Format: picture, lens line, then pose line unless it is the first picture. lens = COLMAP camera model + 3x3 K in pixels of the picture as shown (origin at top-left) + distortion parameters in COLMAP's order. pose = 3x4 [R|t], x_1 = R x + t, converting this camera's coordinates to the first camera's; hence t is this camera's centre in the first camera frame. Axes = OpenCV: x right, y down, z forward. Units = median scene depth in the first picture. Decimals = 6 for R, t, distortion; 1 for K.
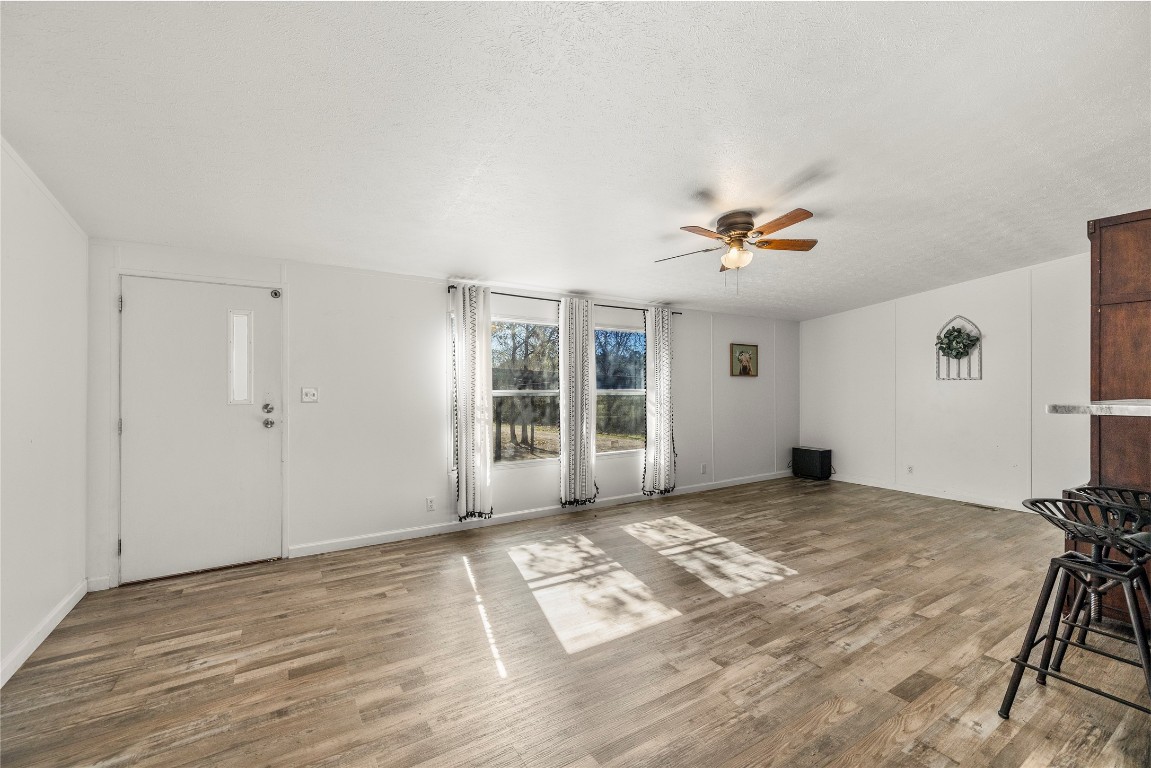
lens RADIAL K [[488.7, 0, 575.1], [0, 488.7, 389.1], [0, 0, 1]] dist [0.000145, 0.001597]
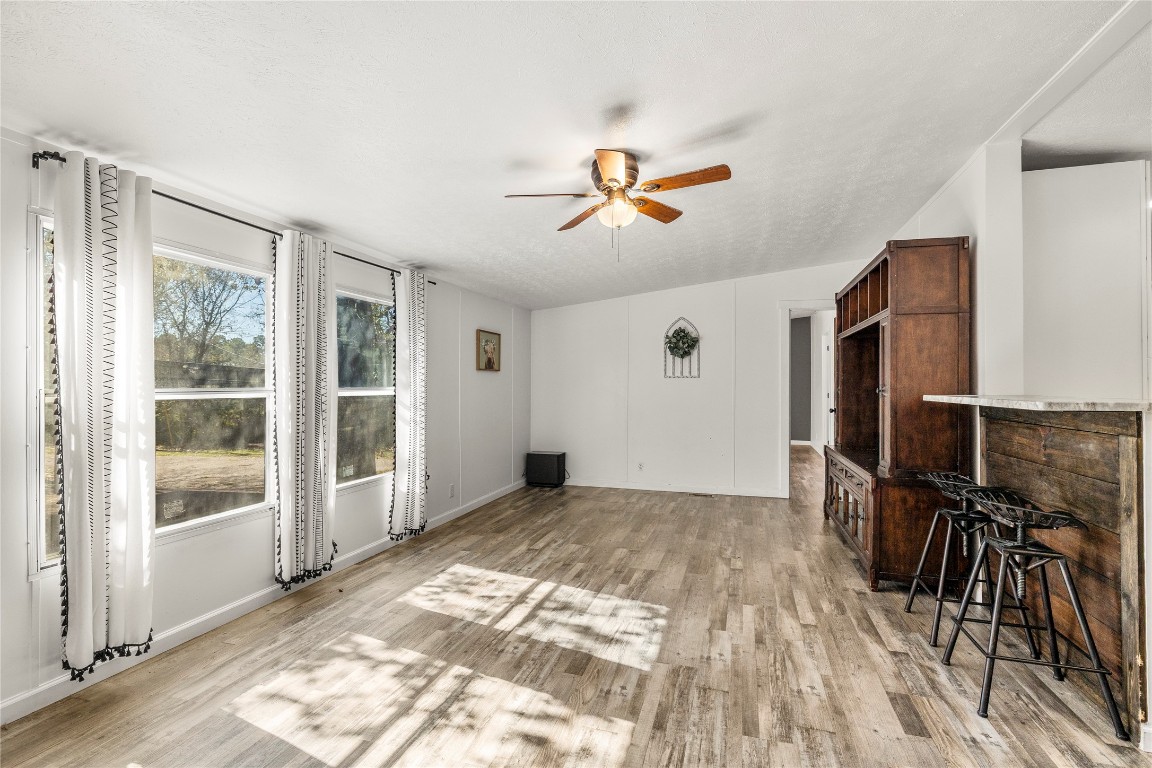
lens RADIAL K [[554.9, 0, 583.0], [0, 554.9, 383.5], [0, 0, 1]] dist [-0.001656, 0.001141]
pose [[0.756318, 0.004012, 0.654192, -0.213259], [-0.000515, 0.999985, -0.005537, 0.000281], [-0.654204, 0.003851, 0.756308, 0.301494]]
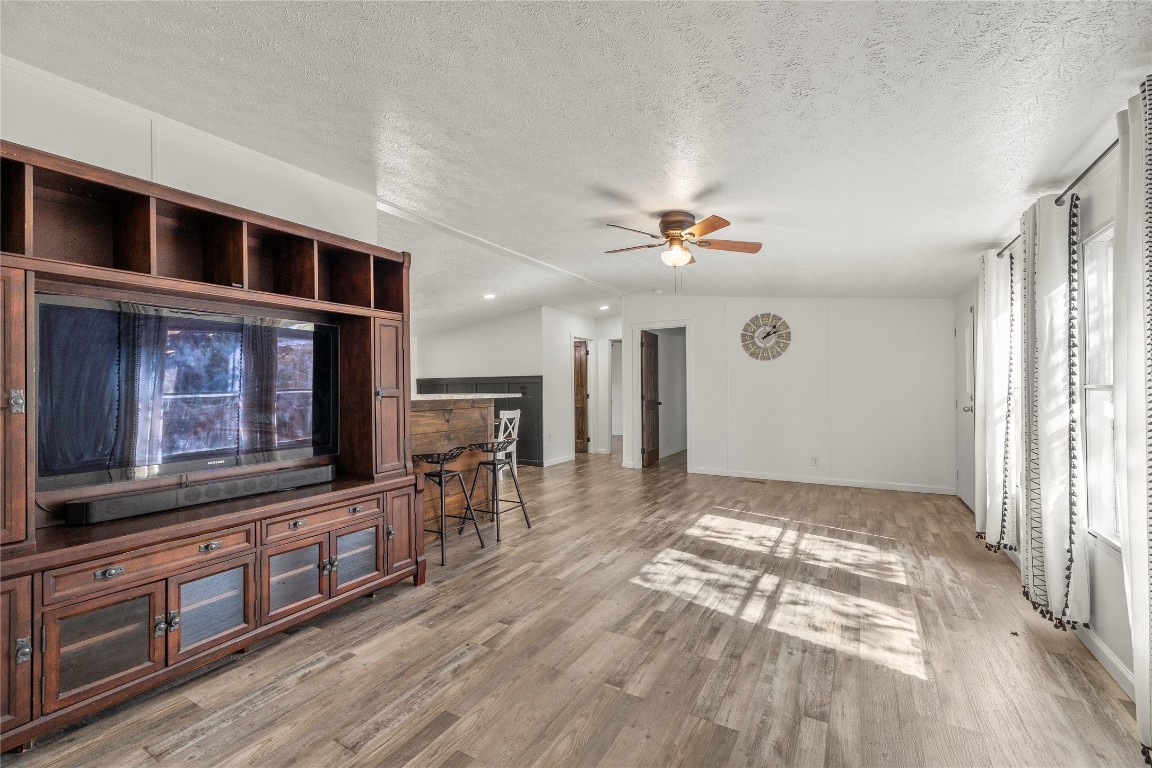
lens RADIAL K [[489.1, 0, 579.1], [0, 489.1, 385.9], [0, 0, 1]] dist [0.000145, 0.001597]
pose [[-0.890923, 0.005408, -0.454123, 0.766905], [0.008414, 0.999954, -0.004599, 0.001786], [0.454077, -0.007919, -0.890927, 1.422476]]
